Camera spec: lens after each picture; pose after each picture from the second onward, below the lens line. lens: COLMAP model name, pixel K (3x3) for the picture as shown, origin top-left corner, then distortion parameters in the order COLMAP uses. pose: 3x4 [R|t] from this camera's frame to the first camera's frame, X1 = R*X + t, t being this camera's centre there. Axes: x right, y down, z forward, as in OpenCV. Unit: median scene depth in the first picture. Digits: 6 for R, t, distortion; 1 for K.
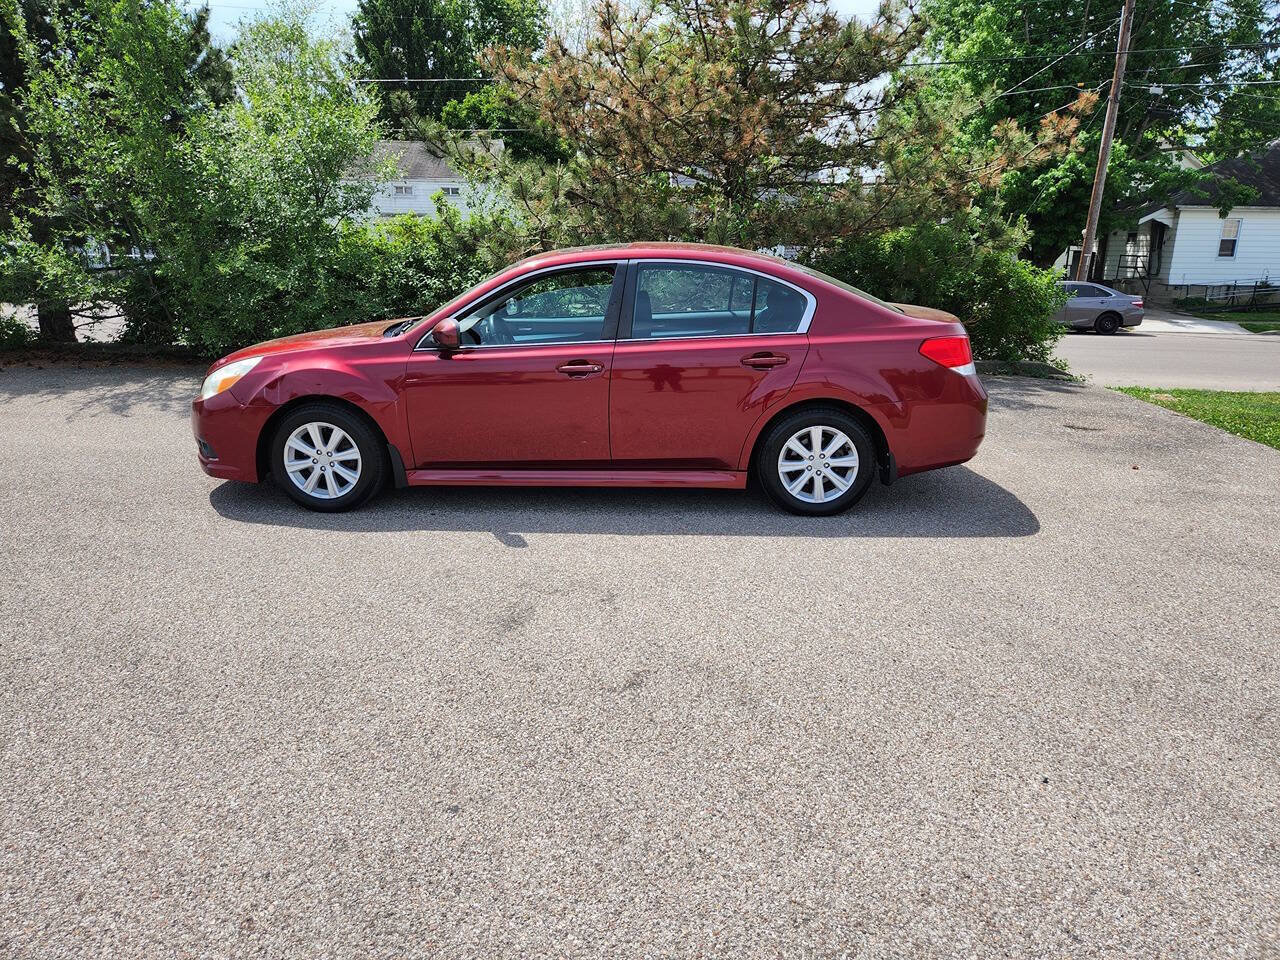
lens RADIAL K [[849.6, 0, 637.8], [0, 849.6, 483.3], [0, 0, 1]] dist [0.065713, -0.052614]
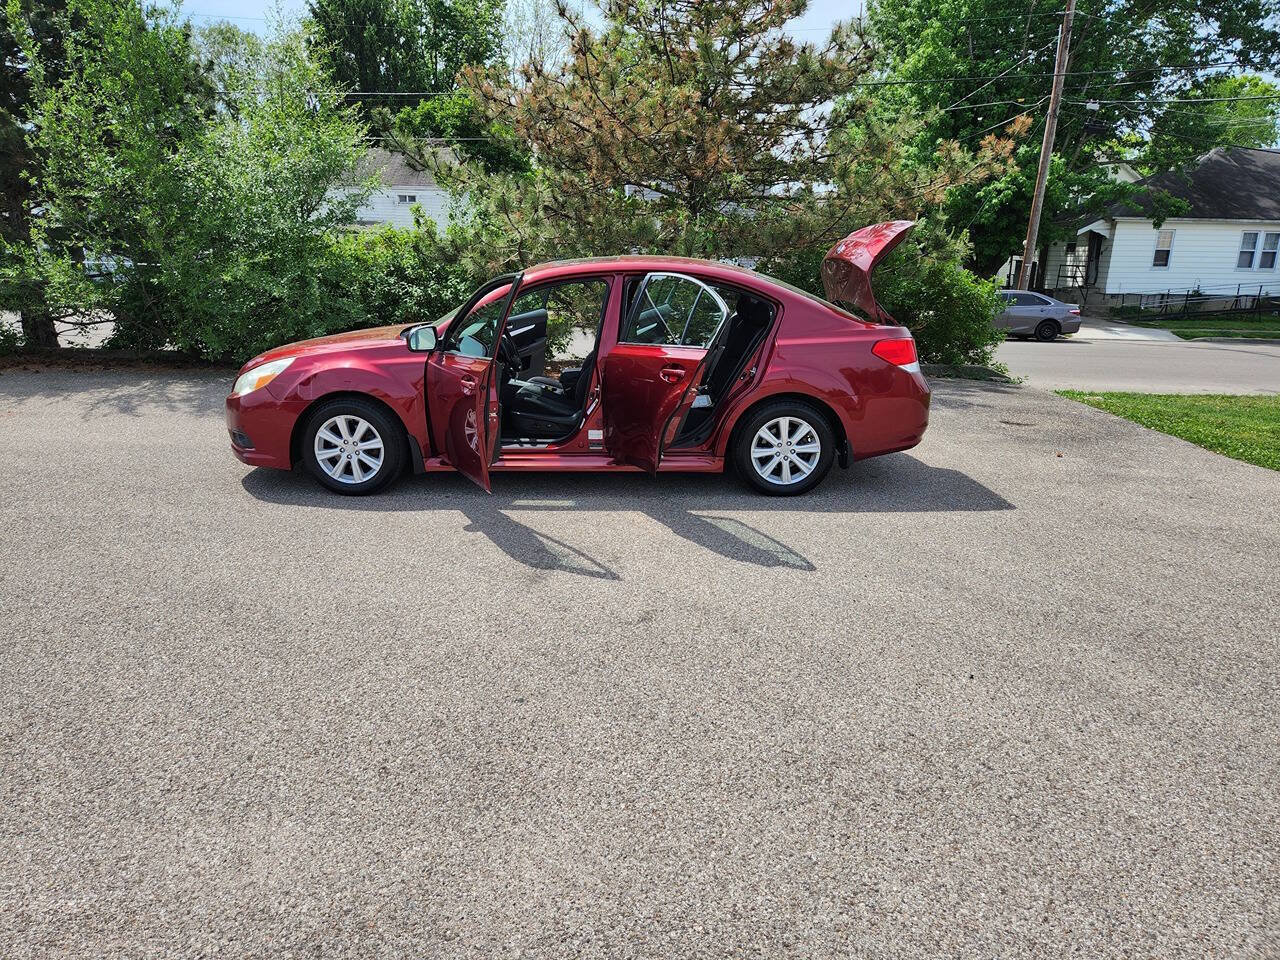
lens RADIAL K [[849.6, 0, 618.7], [0, 849.6, 499.5], [0, 0, 1]] dist [0.065713, -0.052614]
pose [[0.999411, -0.006377, 0.033727, -0.052017], [0.006068, 0.999939, 0.009244, 0.031537], [-0.033783, -0.009034, 0.999388, -0.140603]]
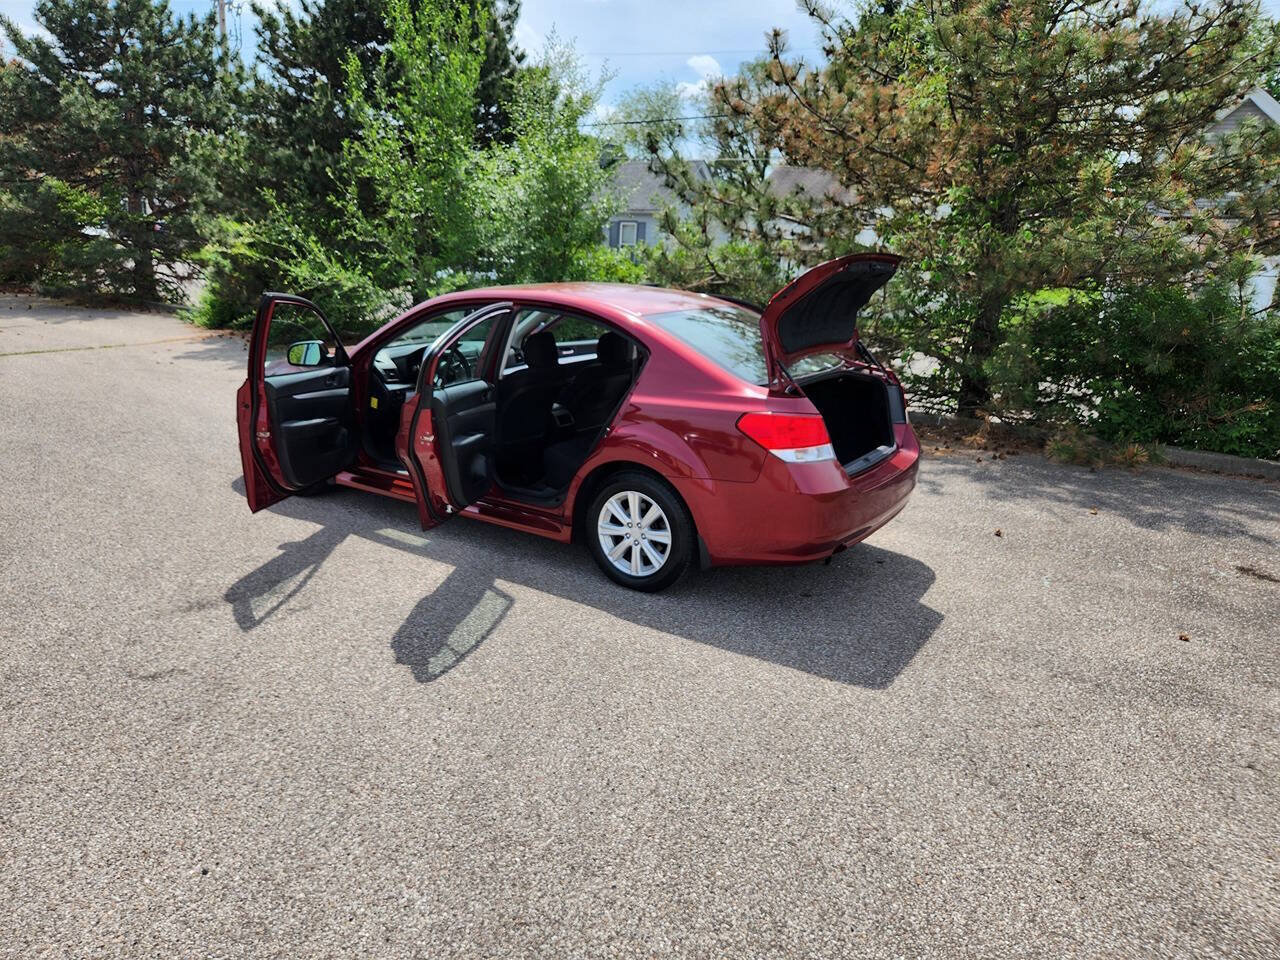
lens RADIAL K [[849.6, 0, 611.7], [0, 849.6, 495.3], [0, 0, 1]] dist [0.065713, -0.052614]
pose [[0.843652, 0.173213, -0.508181, 0.643774], [-0.179830, 0.983020, 0.036518, -0.090894], [0.505878, 0.060577, 0.860476, 0.195946]]
